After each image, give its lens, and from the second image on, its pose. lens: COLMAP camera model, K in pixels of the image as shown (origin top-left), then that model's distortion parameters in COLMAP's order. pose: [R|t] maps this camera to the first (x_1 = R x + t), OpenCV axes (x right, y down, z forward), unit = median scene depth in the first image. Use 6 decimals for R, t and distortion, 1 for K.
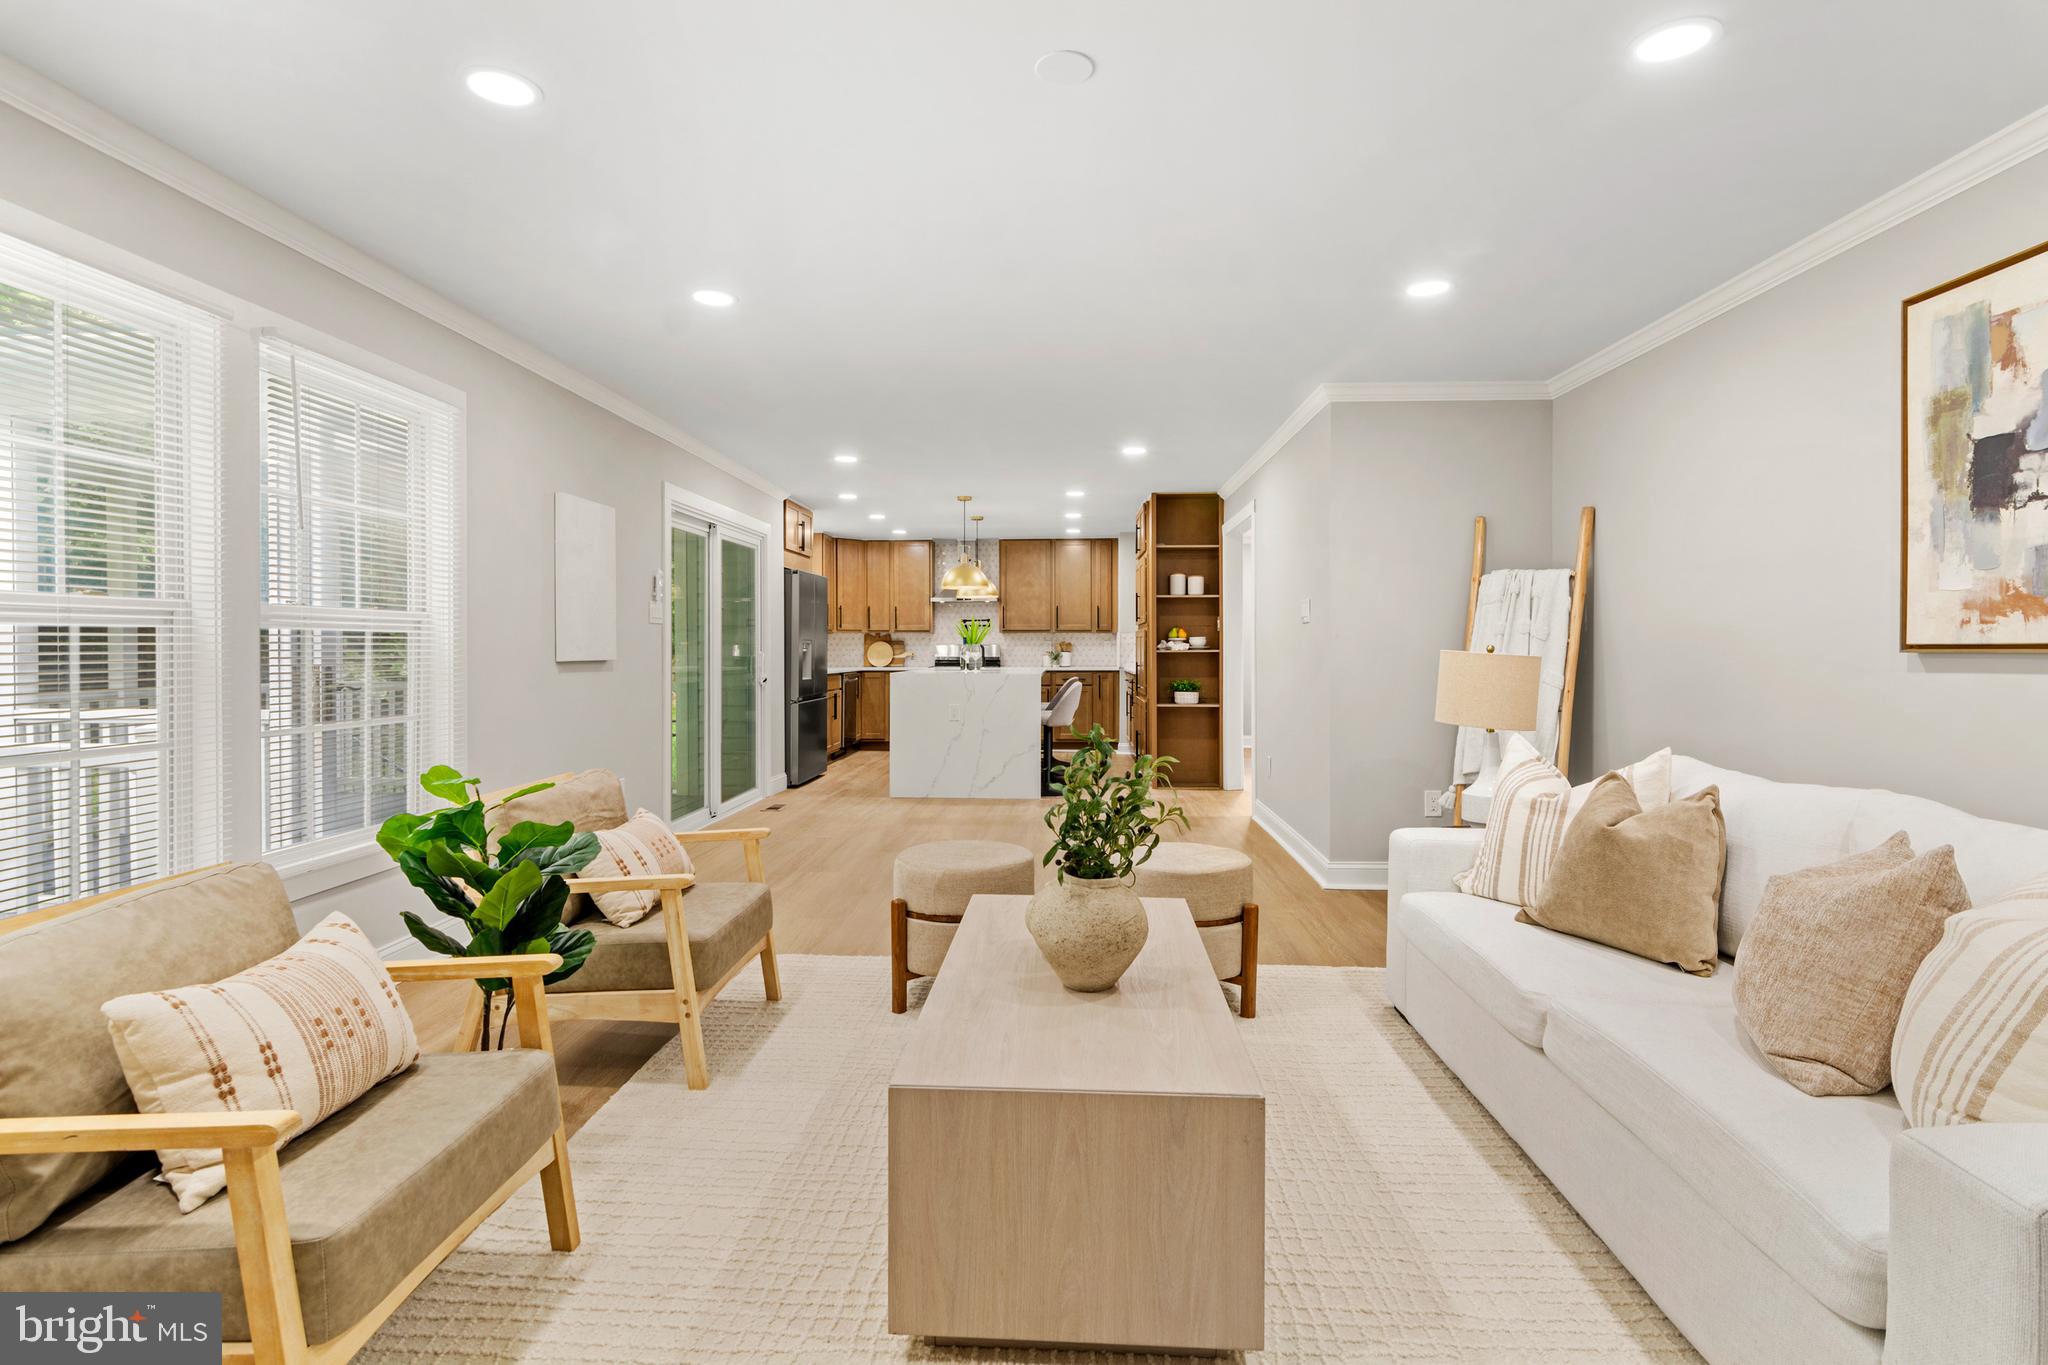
lens RADIAL K [[983.5, 0, 1026.5], [0, 983.5, 643.9], [0, 0, 1]] dist [0.003518, -0.003145]
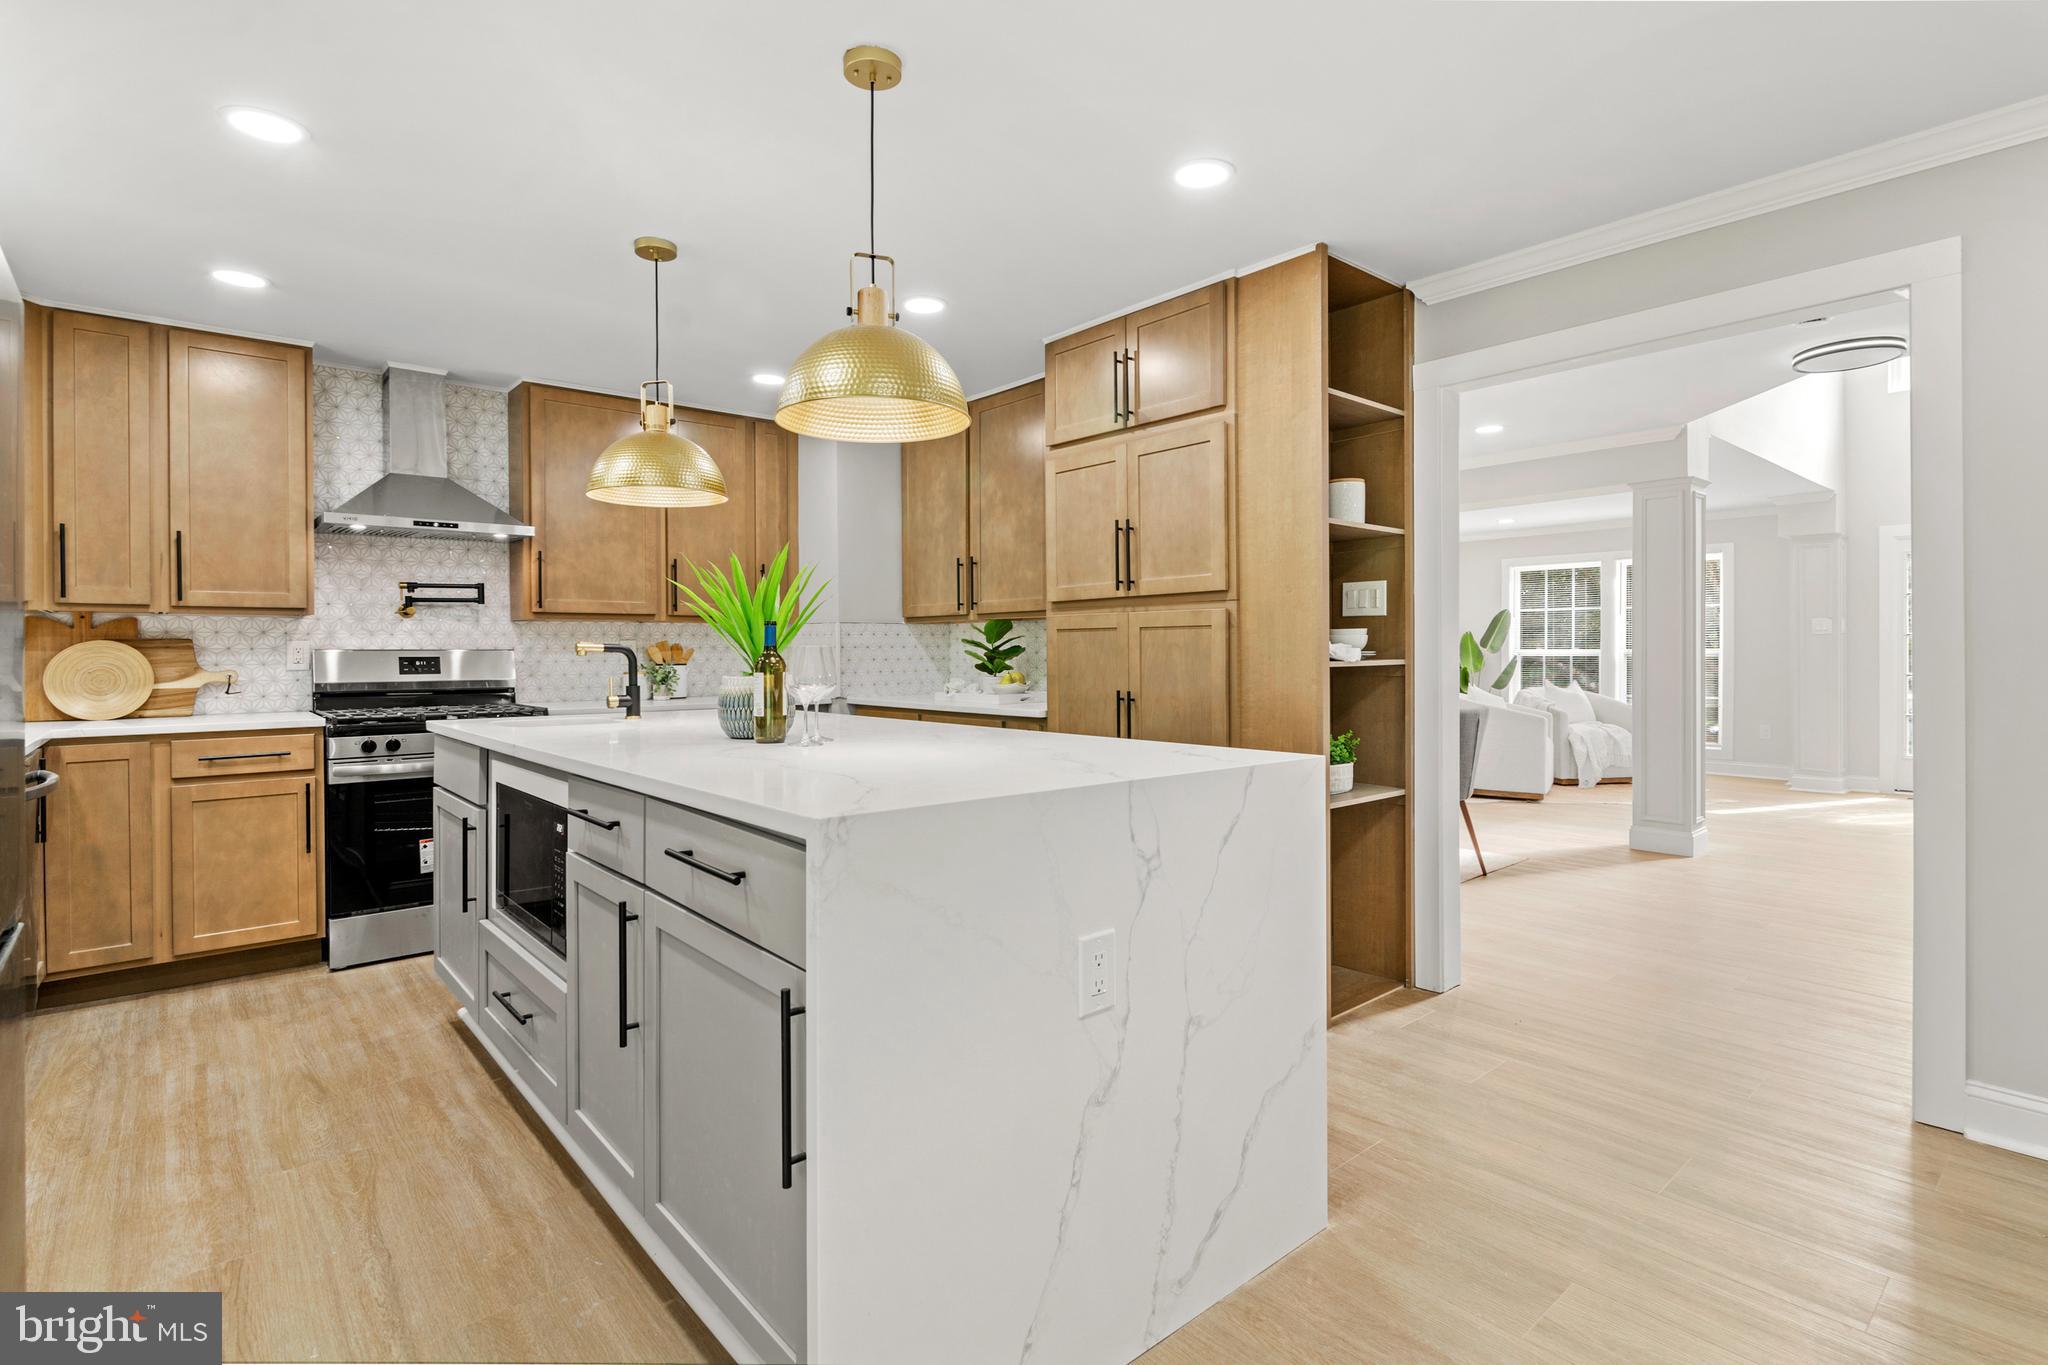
lens RADIAL K [[988.4, 0, 1023.6], [0, 988.4, 655.8], [0, 0, 1]] dist [0.000927, -0.001373]
pose [[0.726442, -0.007279, 0.687189, -0.158124], [0.001764, 0.999960, 0.008727, 0.000446], [-0.687226, -0.005127, 0.726426, 0.588490]]
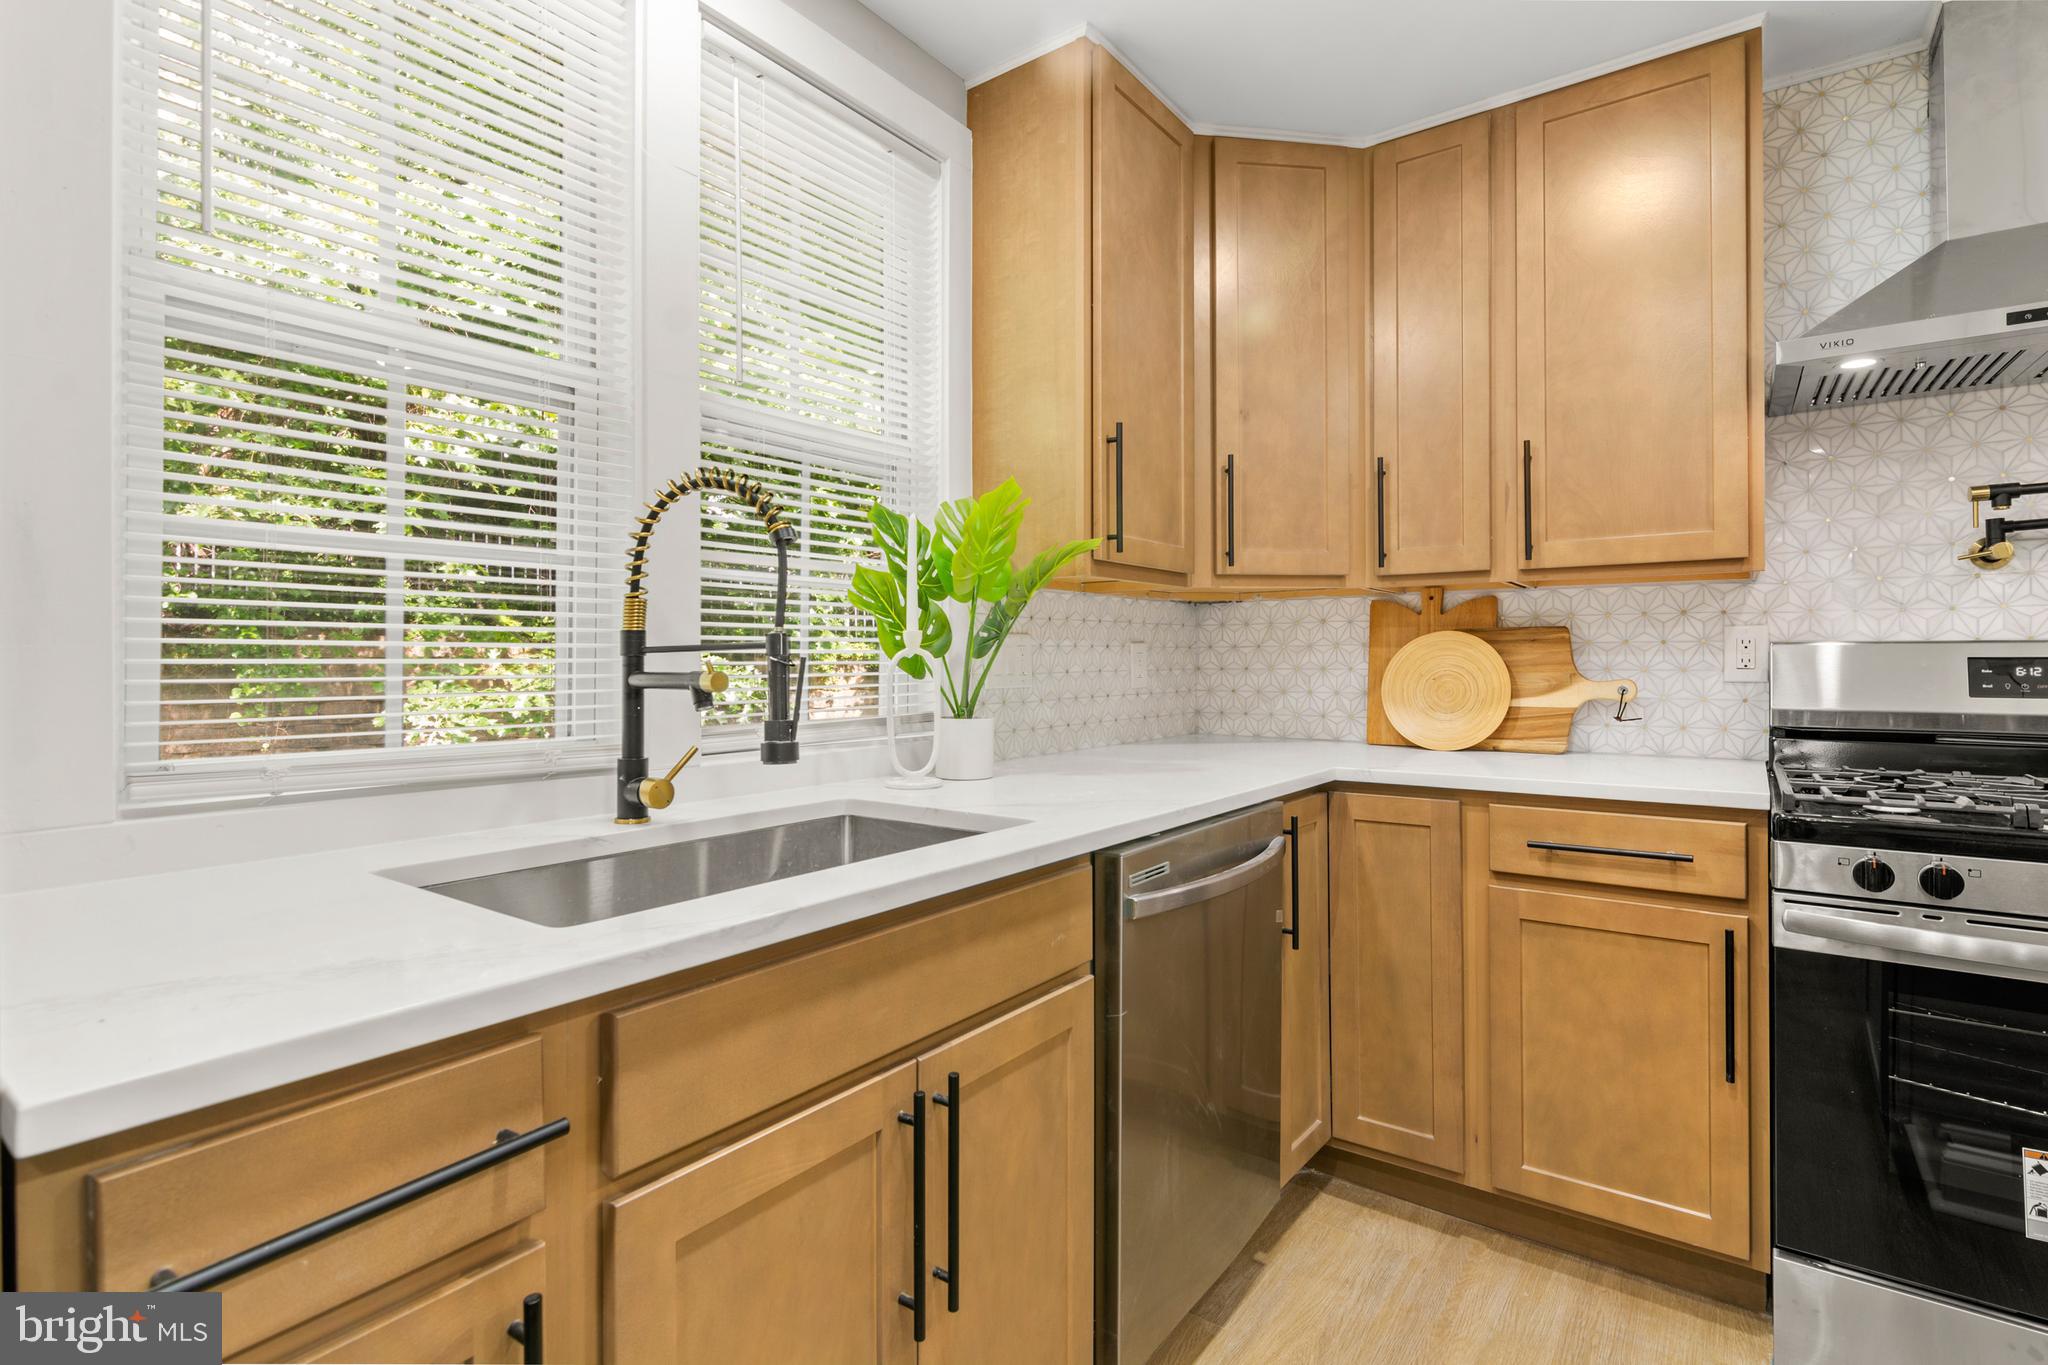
lens RADIAL K [[988.4, 0, 1023.6], [0, 988.4, 655.8], [0, 0, 1]] dist [0.000927, -0.001373]
pose [[0.833354, -0.005022, -0.552717, -0.111293], [0.006241, 0.999980, 0.000324, 0.002533], [0.552705, -0.003719, 0.833369, 0.806321]]
